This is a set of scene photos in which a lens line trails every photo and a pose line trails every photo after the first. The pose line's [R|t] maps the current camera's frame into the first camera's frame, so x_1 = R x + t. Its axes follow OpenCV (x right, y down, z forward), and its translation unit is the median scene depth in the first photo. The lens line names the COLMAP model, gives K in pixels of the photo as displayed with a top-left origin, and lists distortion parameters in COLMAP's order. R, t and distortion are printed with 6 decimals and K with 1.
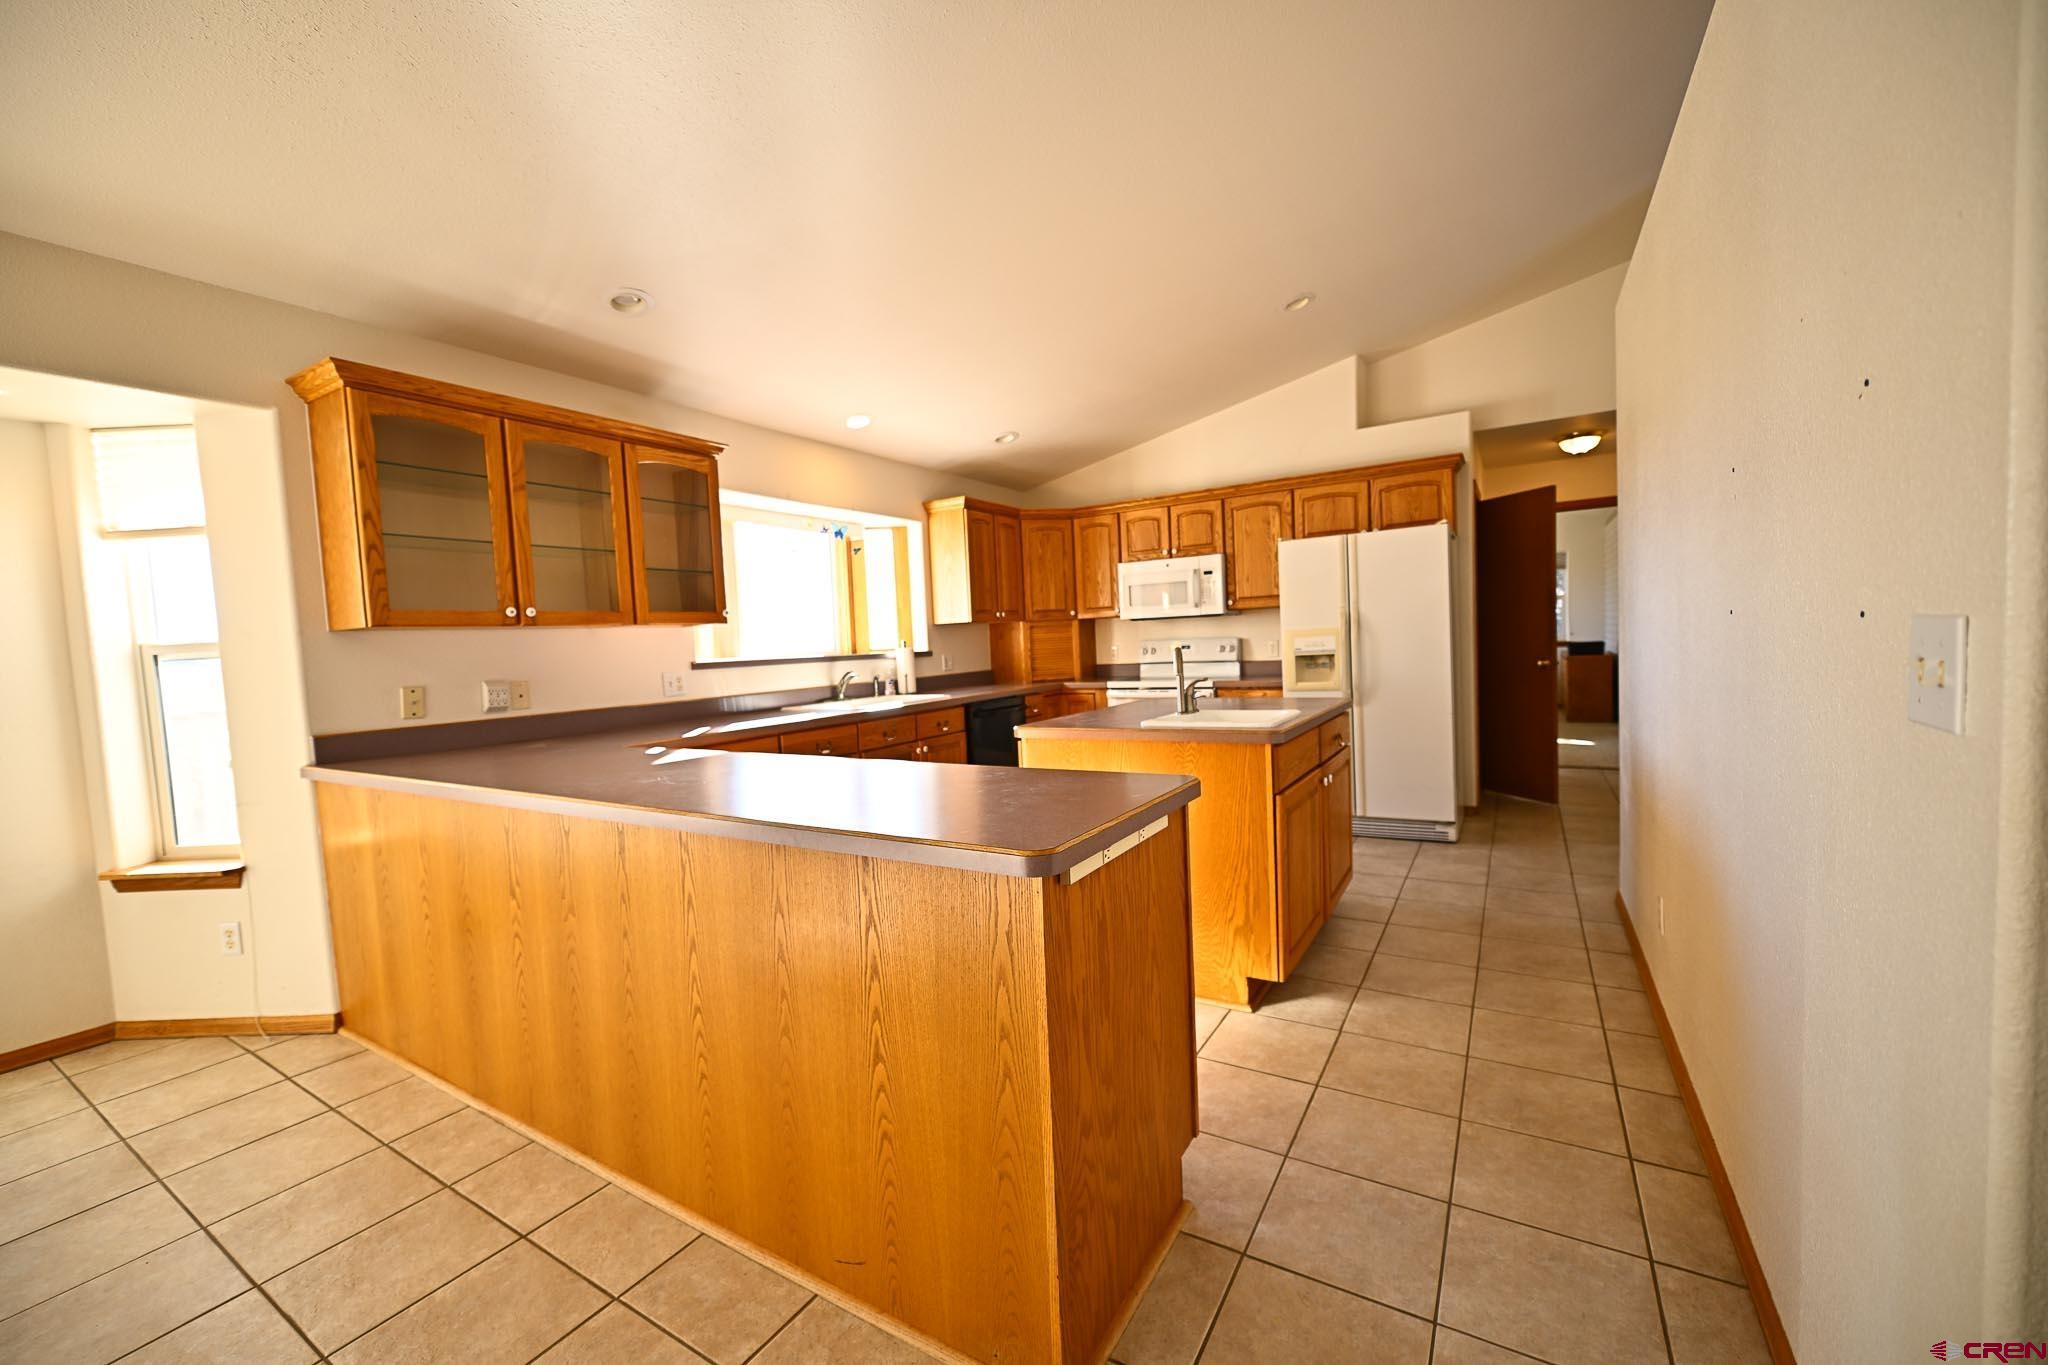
lens RADIAL K [[819.5, 0, 1043.3], [0, 819.5, 686.4], [0, 0, 1]] dist [0.000555, -0.001080]
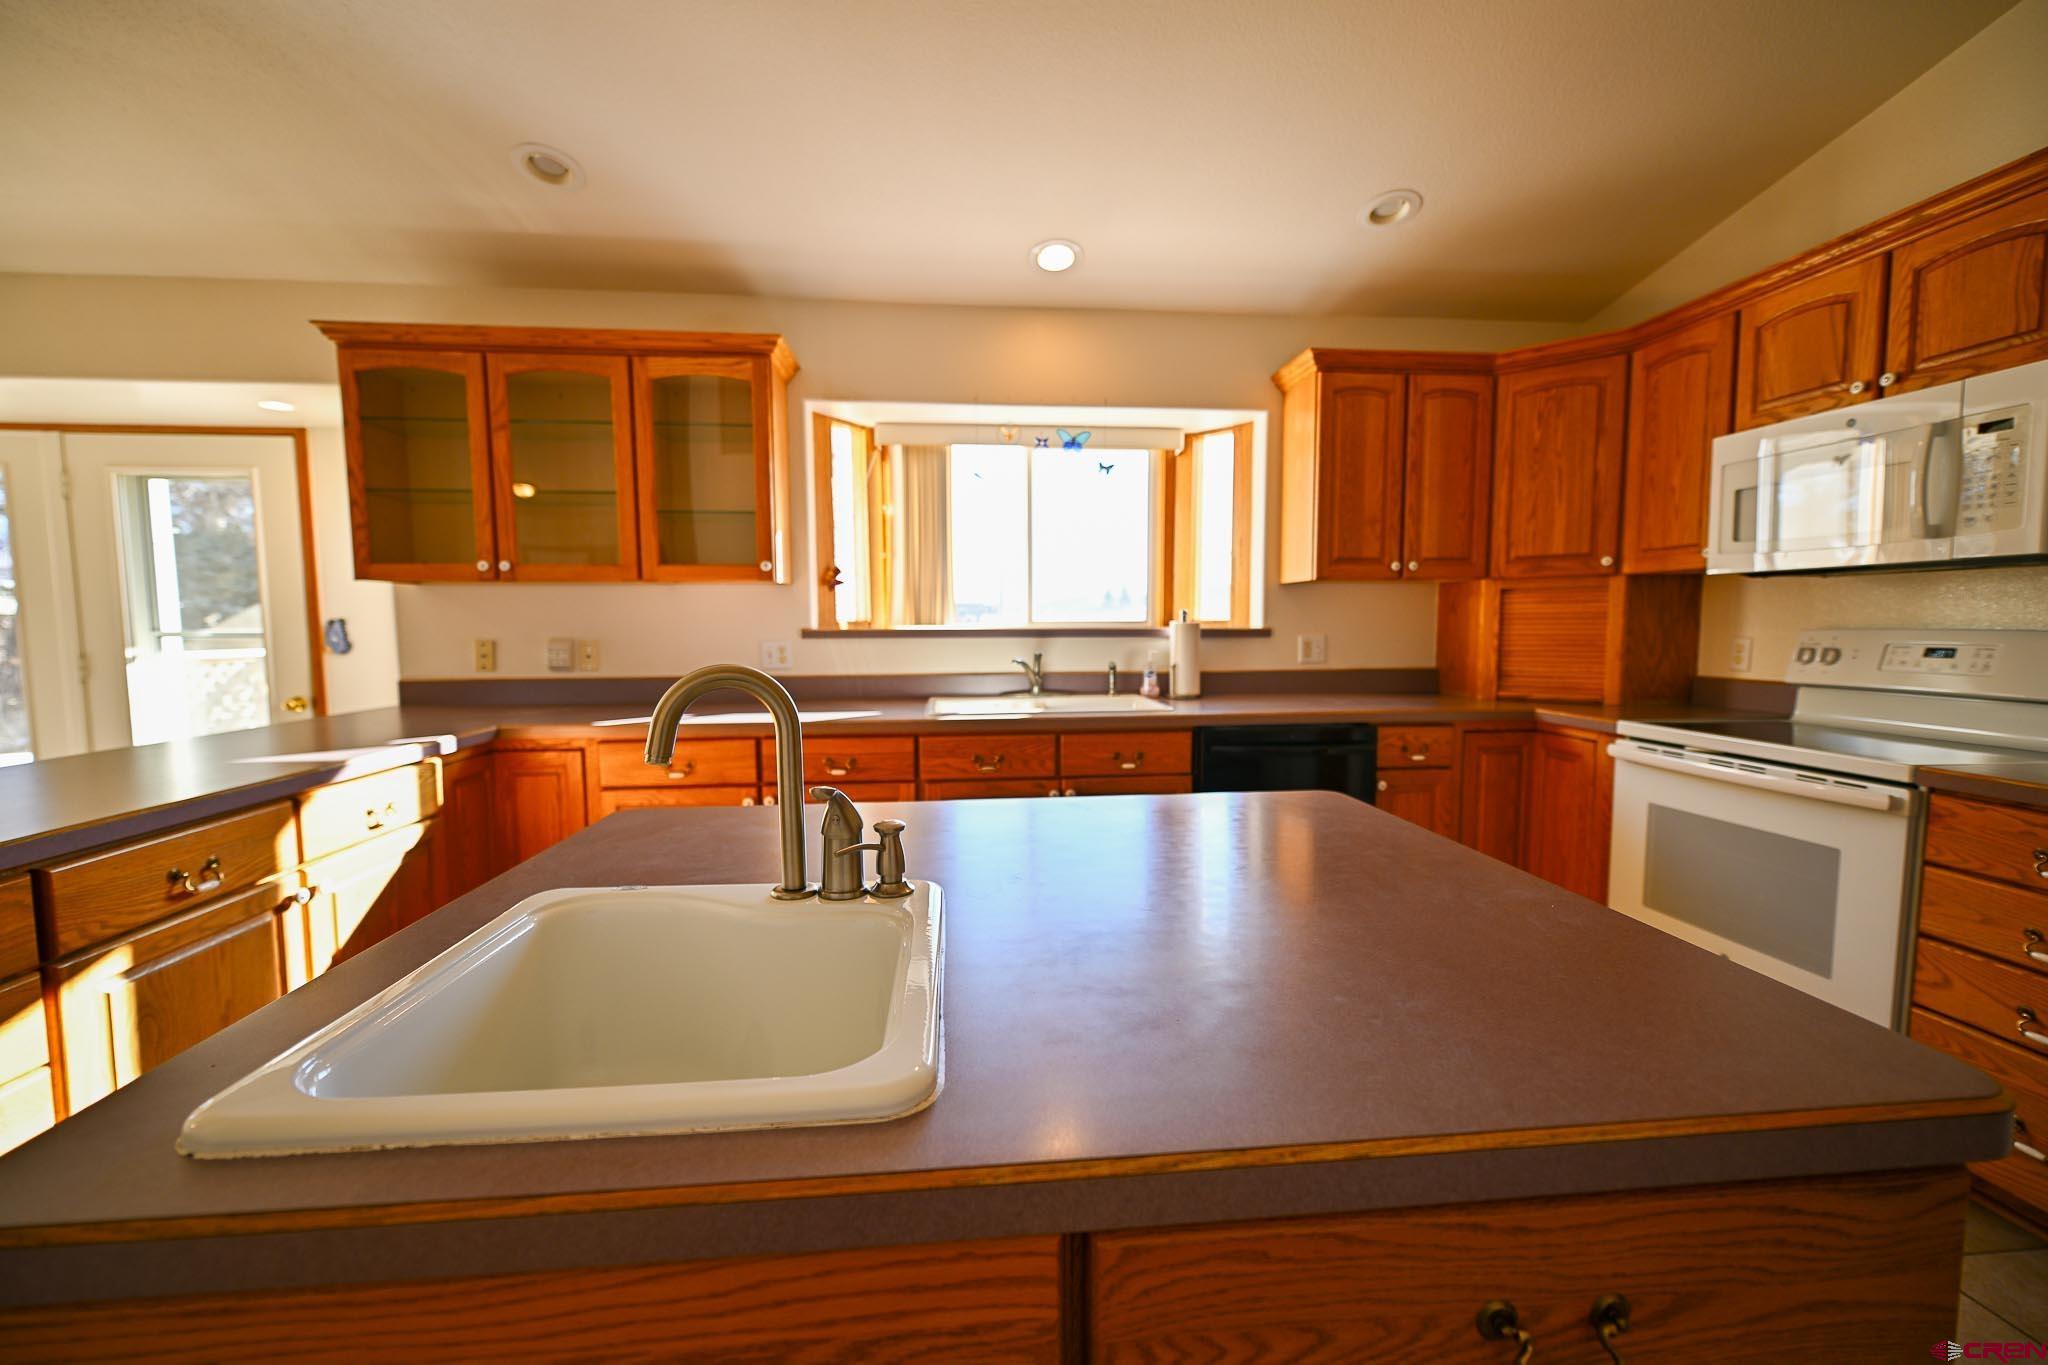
lens RADIAL K [[819.5, 0, 1027.3], [0, 819.5, 688.9], [0, 0, 1]] dist [0.000555, -0.001080]
pose [[0.582686, 0.108567, -0.805413, 0.299644], [-0.066929, 0.994081, 0.085578, -0.046629], [0.809937, 0.004040, 0.586503, 0.611441]]
